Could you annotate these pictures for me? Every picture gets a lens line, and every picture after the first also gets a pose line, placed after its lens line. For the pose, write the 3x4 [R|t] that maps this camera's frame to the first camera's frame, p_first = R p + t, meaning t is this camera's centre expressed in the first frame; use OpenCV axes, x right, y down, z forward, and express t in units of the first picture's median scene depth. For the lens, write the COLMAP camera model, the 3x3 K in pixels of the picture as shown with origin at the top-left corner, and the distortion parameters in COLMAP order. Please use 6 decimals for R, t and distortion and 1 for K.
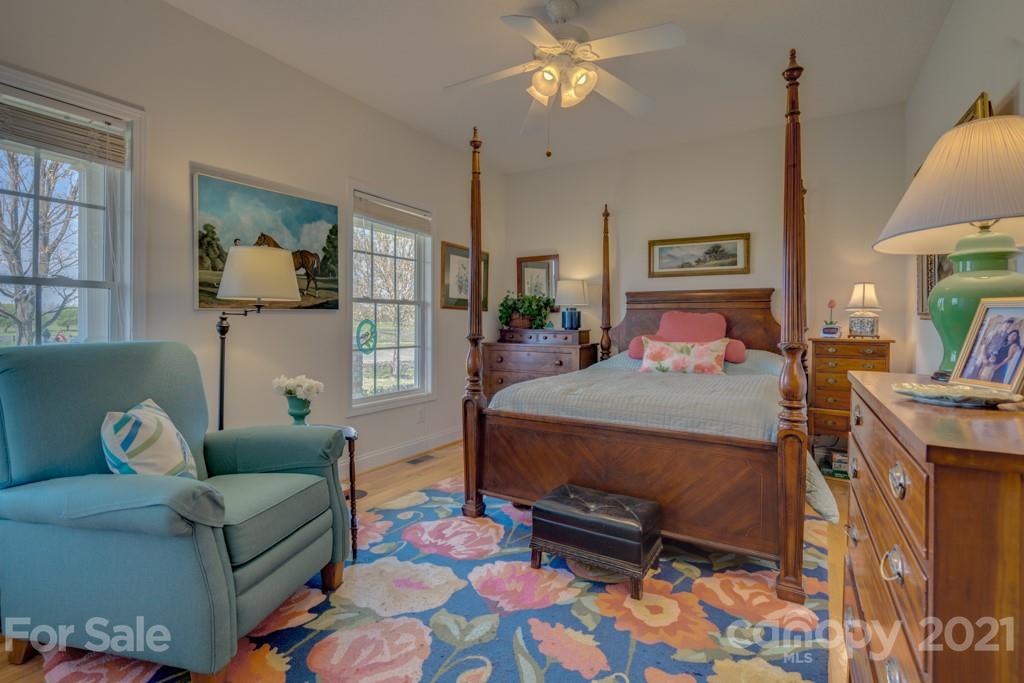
lens RADIAL K [[468.7, 0, 514.1], [0, 468.7, 338.2], [0, 0, 1]] dist [0.000988, 0.001117]
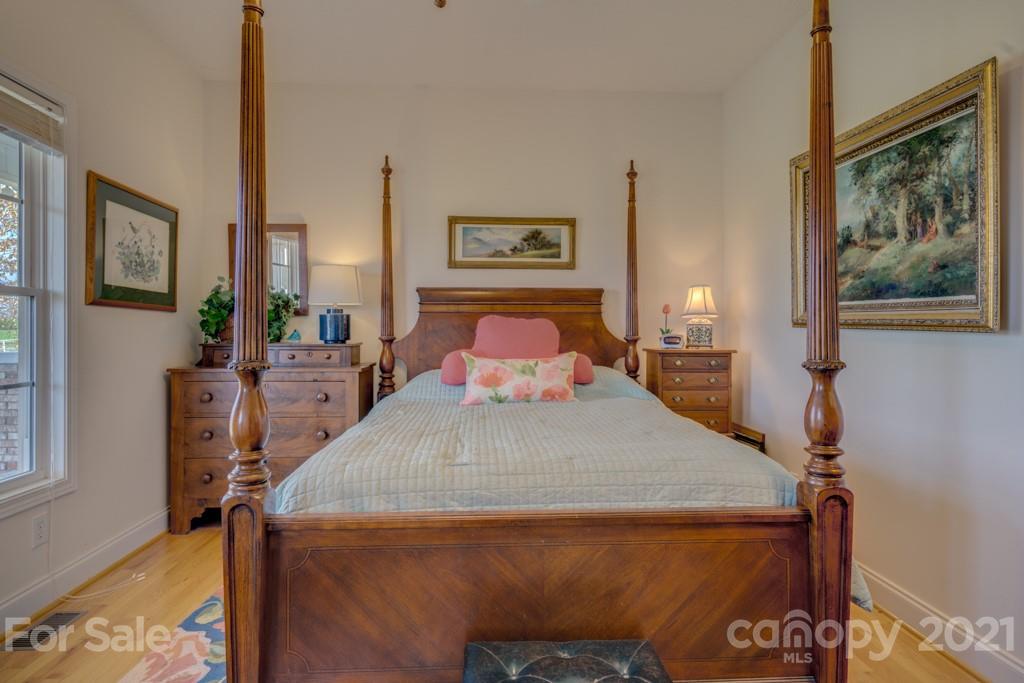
lens RADIAL K [[562.6, 0, 510.8], [0, 562.6, 343.5], [0, 0, 1]] dist [-0.000599, 0.000406]
pose [[0.833989, -0.016054, 0.551547, -0.117550], [0.022011, 0.999749, -0.004183, -0.010893], [-0.551342, 0.015628, 0.834133, 0.267788]]
